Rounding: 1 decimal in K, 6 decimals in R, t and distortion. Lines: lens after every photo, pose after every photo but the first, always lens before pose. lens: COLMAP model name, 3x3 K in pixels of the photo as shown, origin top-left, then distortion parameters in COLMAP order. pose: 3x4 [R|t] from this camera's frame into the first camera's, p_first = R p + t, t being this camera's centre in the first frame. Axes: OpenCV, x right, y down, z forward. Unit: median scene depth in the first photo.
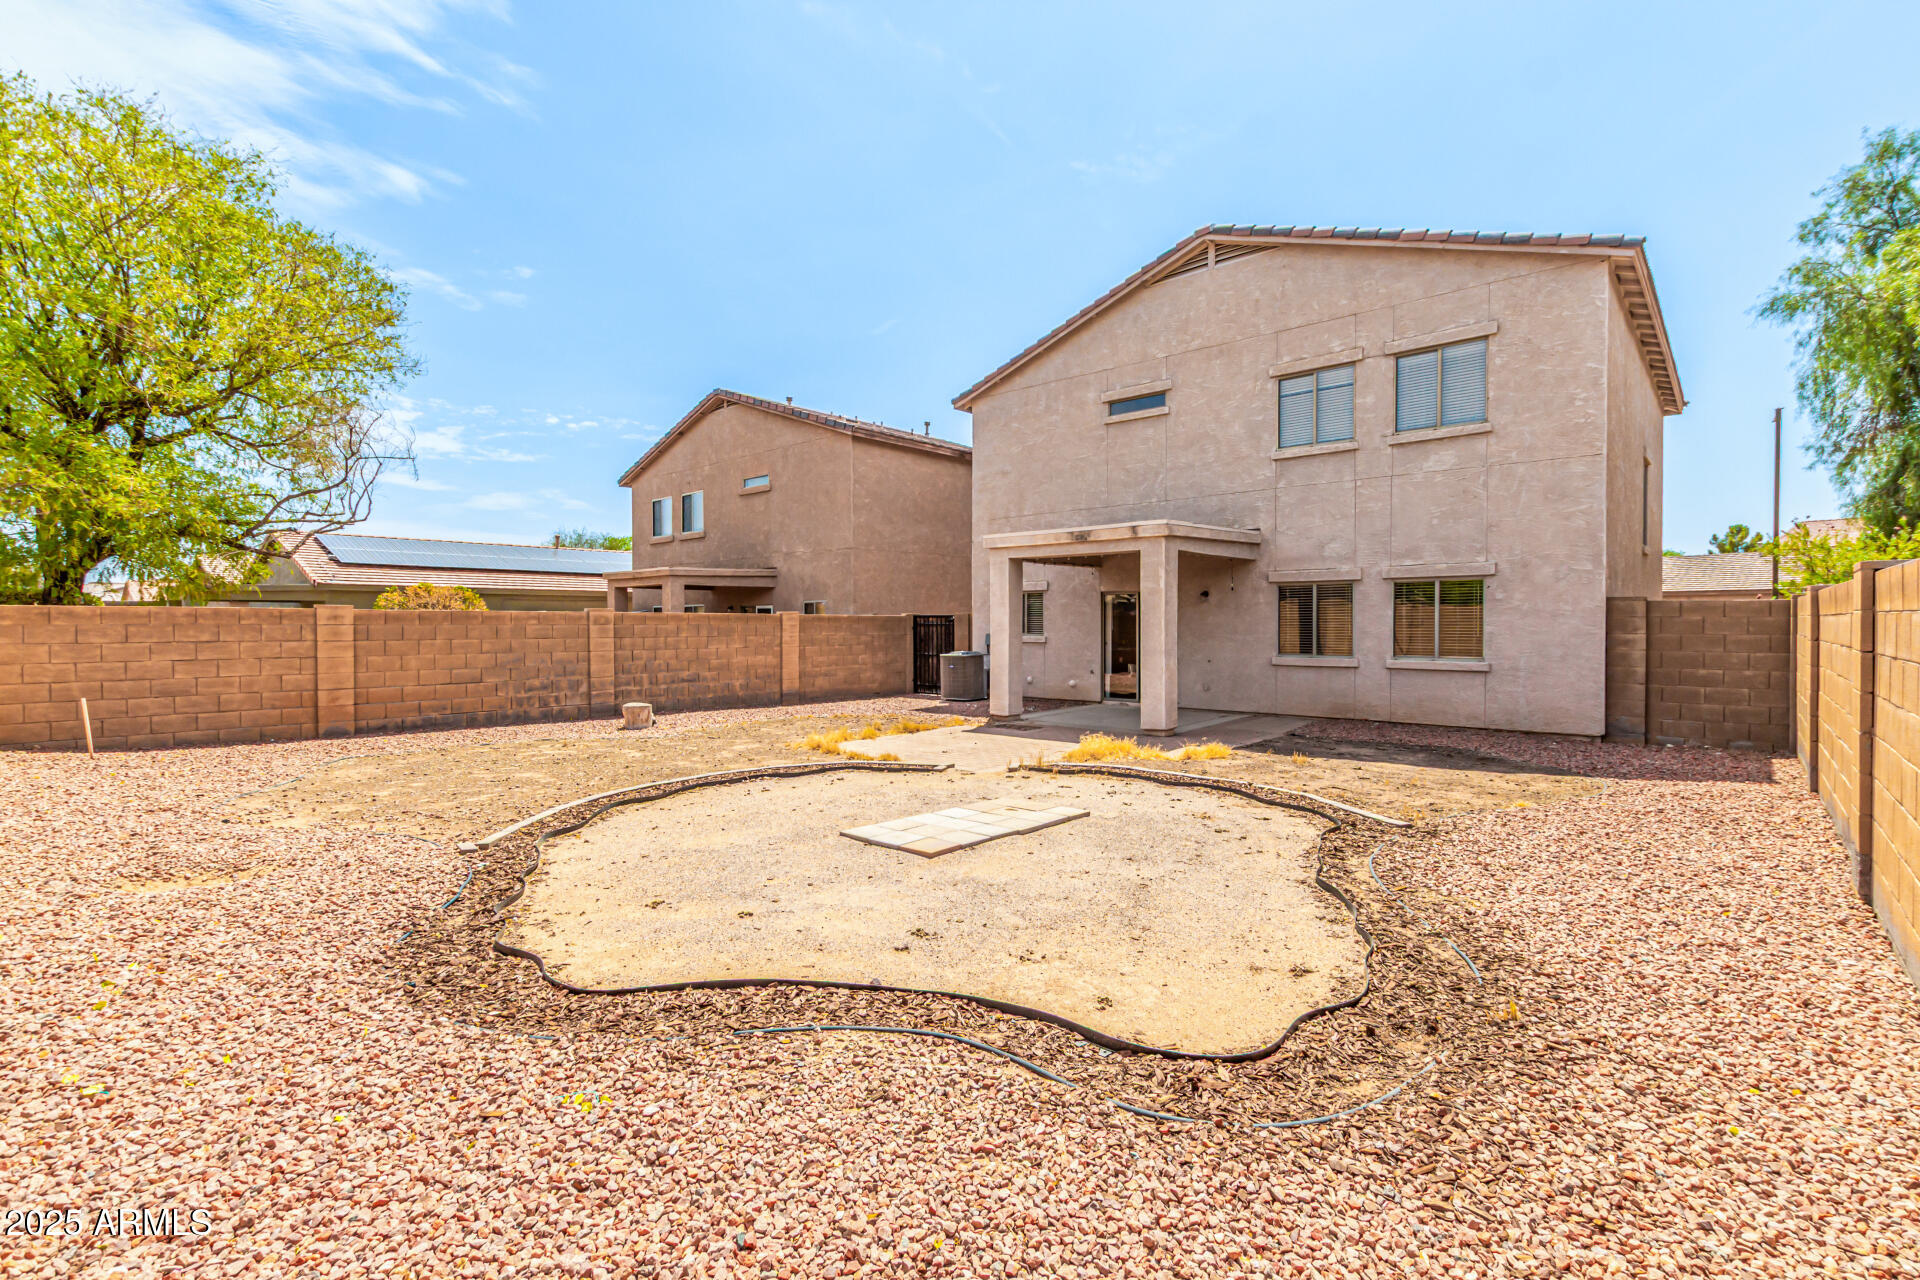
lens RADIAL K [[885.6, 0, 959.6], [0, 885.6, 632.2], [0, 0, 1]] dist [0.008900, -0.002379]
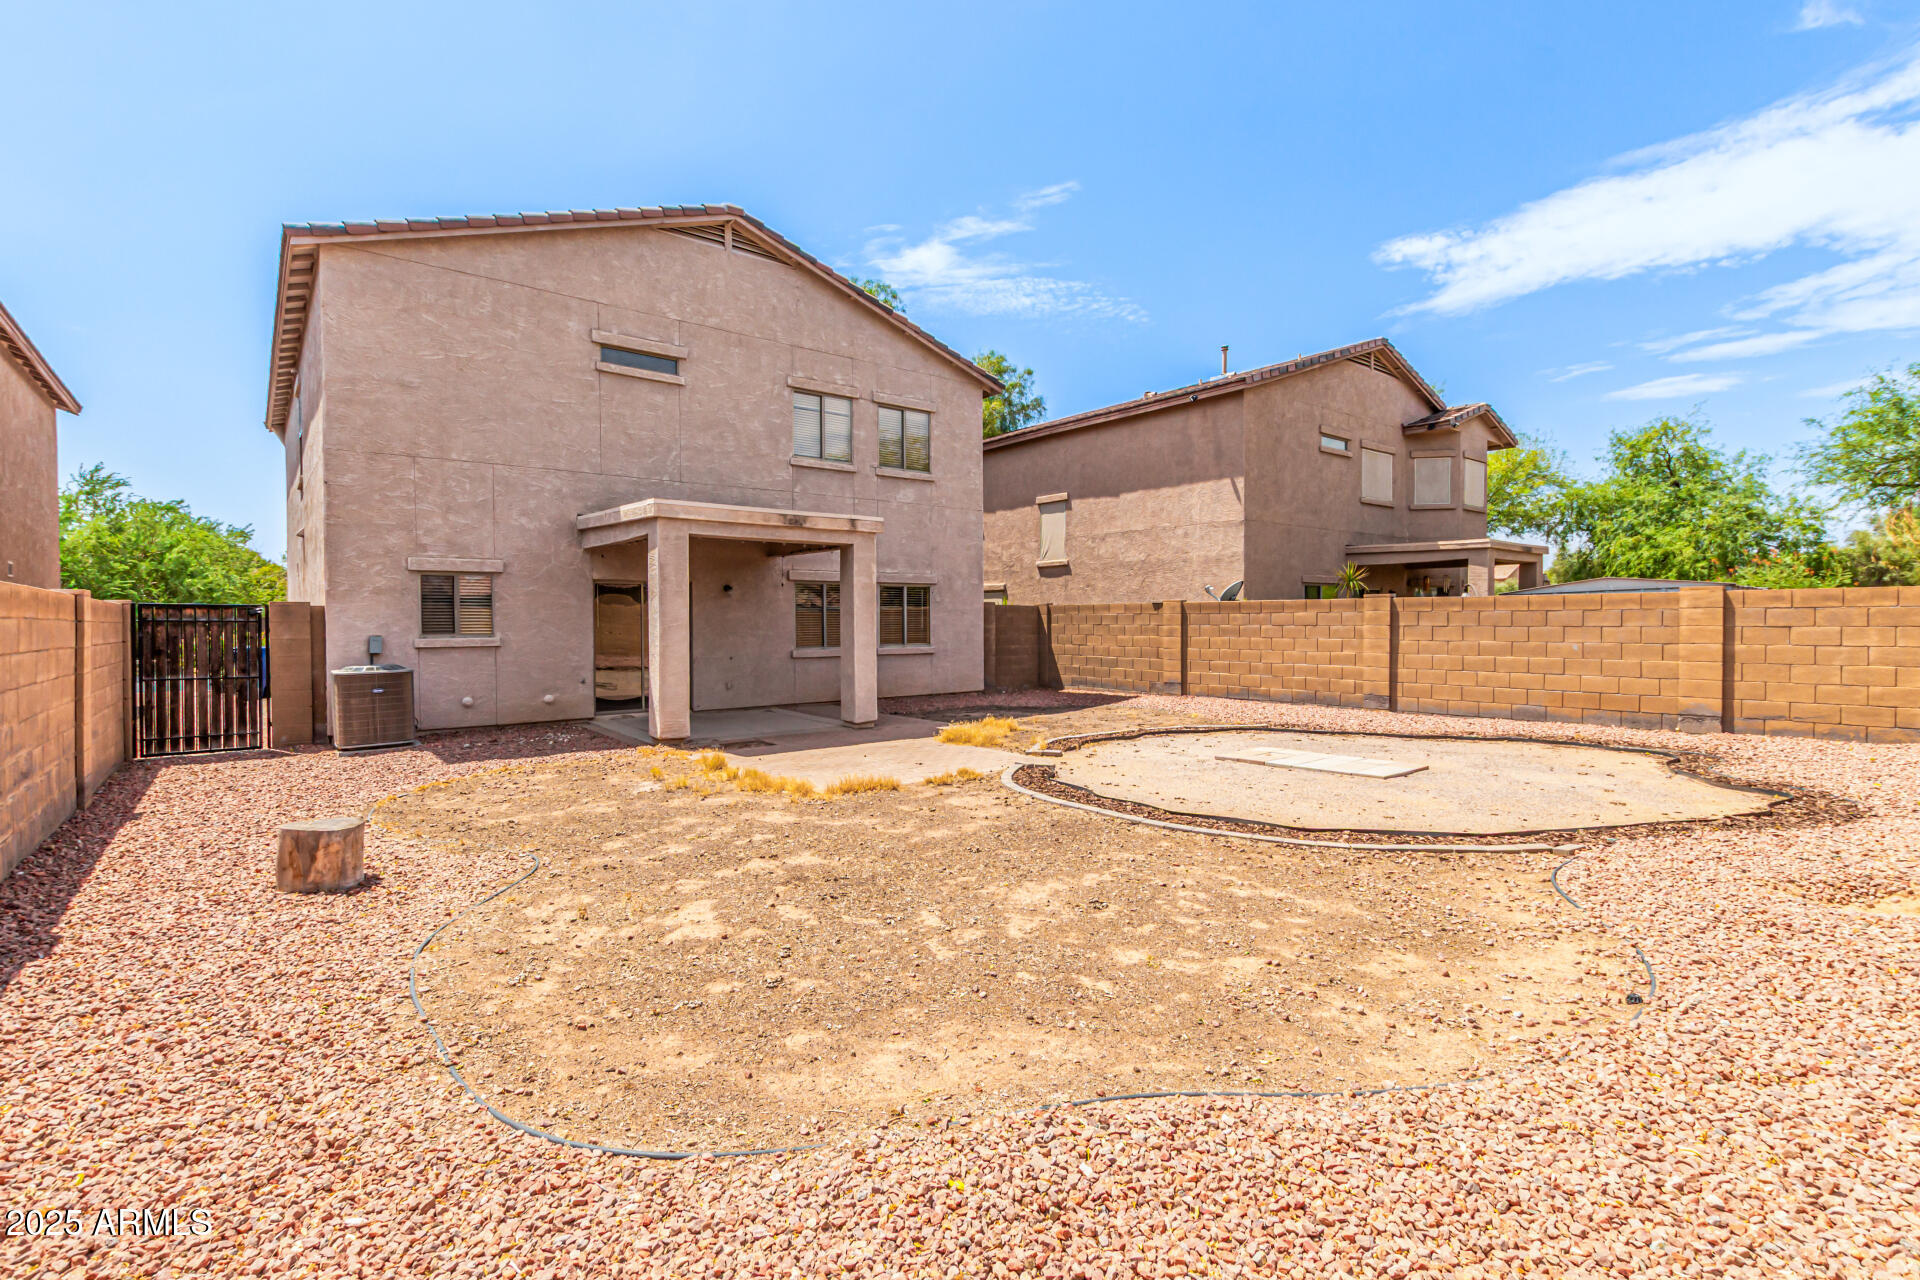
lens RADIAL K [[885.6, 0, 964.9], [0, 885.6, 635.9], [0, 0, 1]] dist [0.008900, -0.002379]
pose [[0.165538, -0.014529, 0.986096, -0.642251], [0.012686, 0.999840, 0.012601, -0.000084], [-0.986122, 0.010424, 0.165696, 0.602789]]
